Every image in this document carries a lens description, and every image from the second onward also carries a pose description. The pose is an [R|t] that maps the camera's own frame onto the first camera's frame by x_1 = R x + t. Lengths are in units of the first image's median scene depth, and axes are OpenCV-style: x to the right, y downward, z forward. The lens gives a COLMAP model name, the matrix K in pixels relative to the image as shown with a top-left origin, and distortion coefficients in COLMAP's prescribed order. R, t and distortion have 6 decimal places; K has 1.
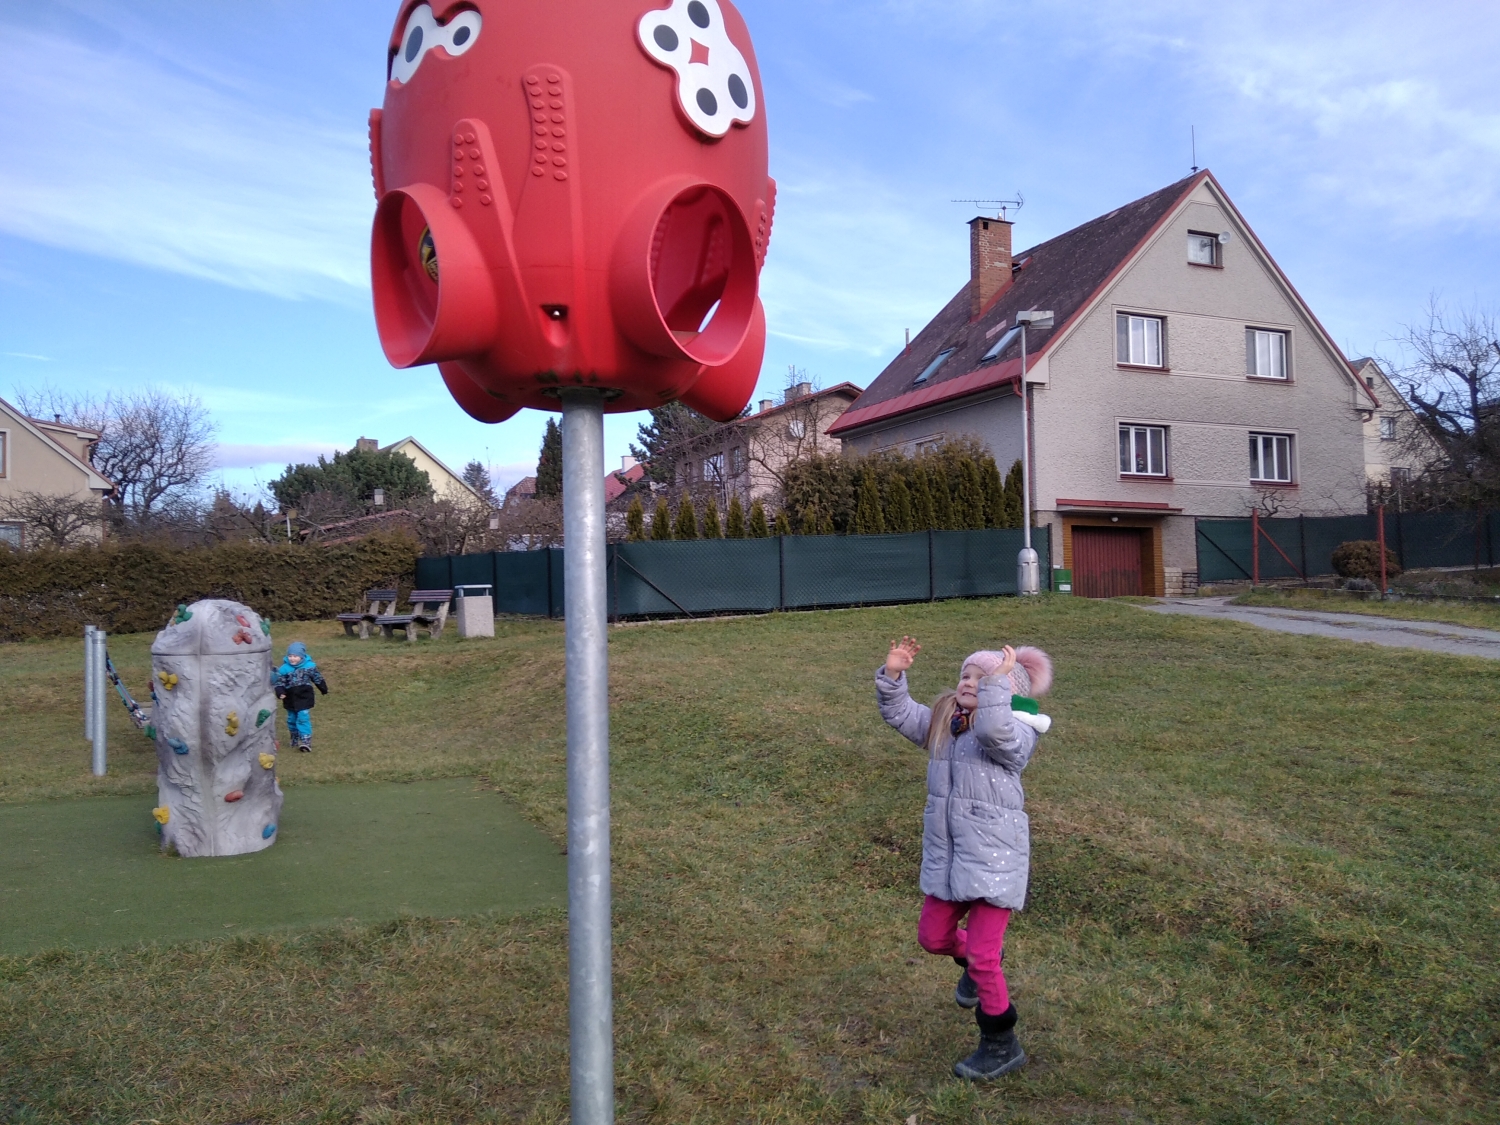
lens RADIAL K [[1159.8, 0, 740.6], [0, 1159.8, 635.7], [0, 0, 1]] dist [0.043438, -0.074431]
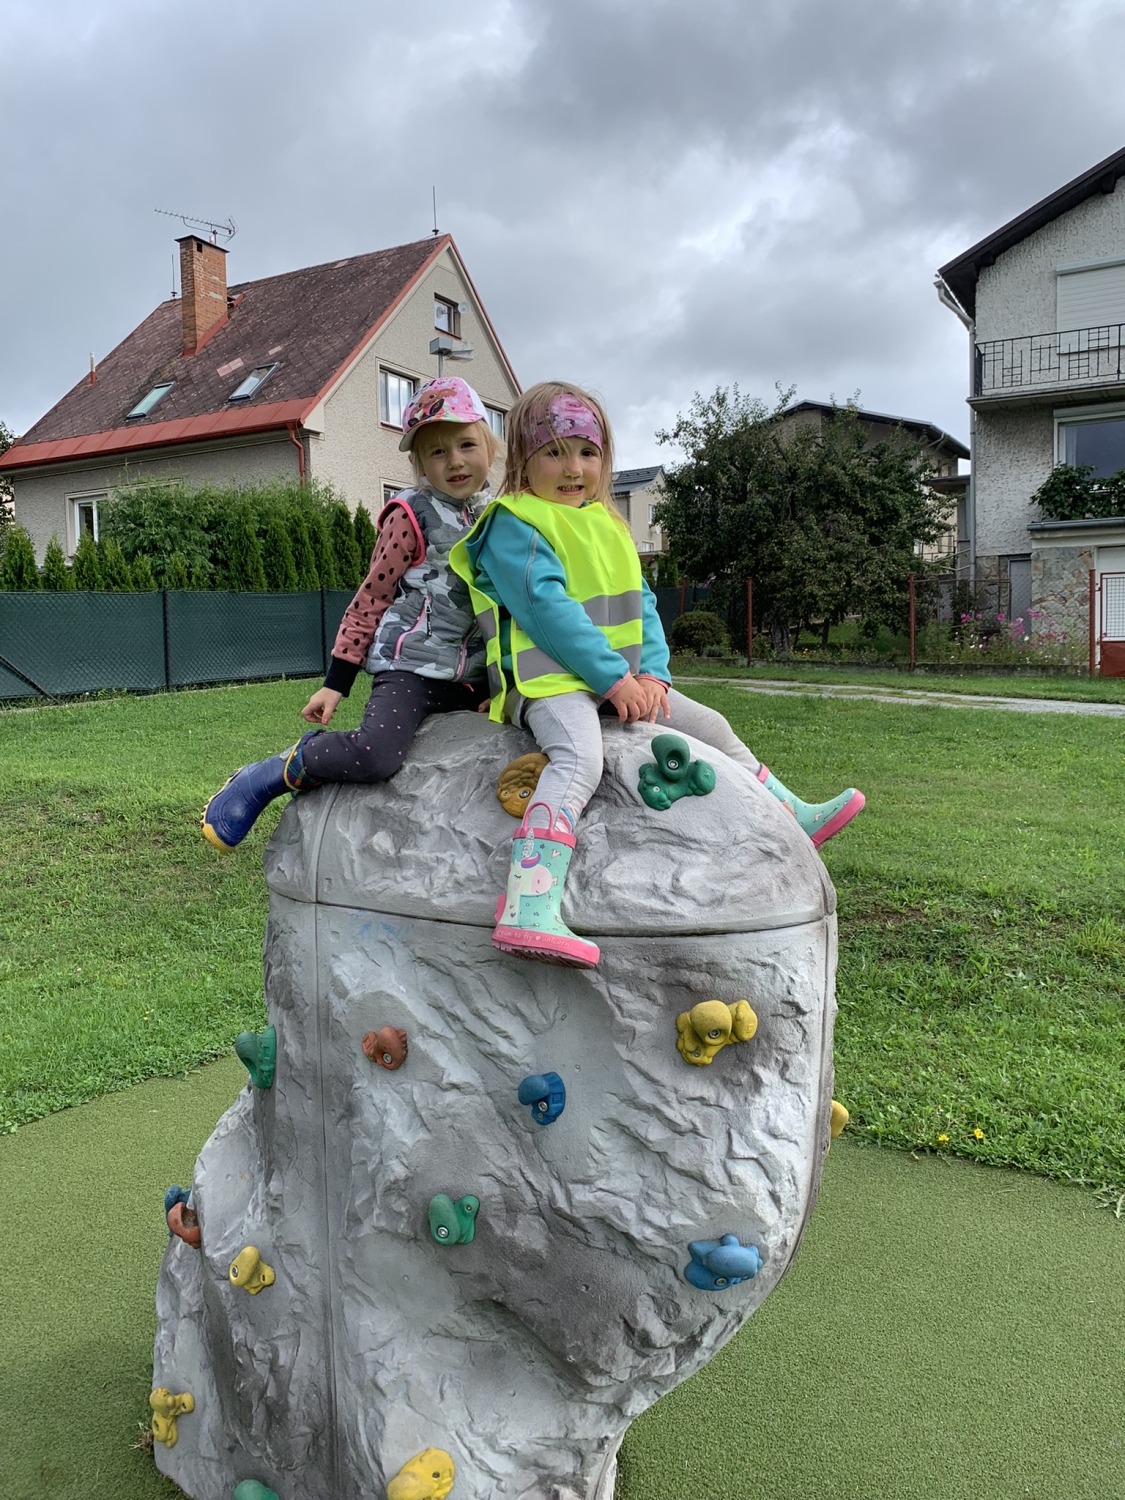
lens RADIAL K [[1126.8, 0, 563.9], [0, 1126.8, 734.1], [0, 0, 1]] dist [0.029475, -0.054844]
pose [[0.781642, -0.053716, 0.621411, -0.217652], [0.038439, 0.998539, 0.037966, -0.011309], [-0.622542, -0.005789, 0.782565, 0.273467]]
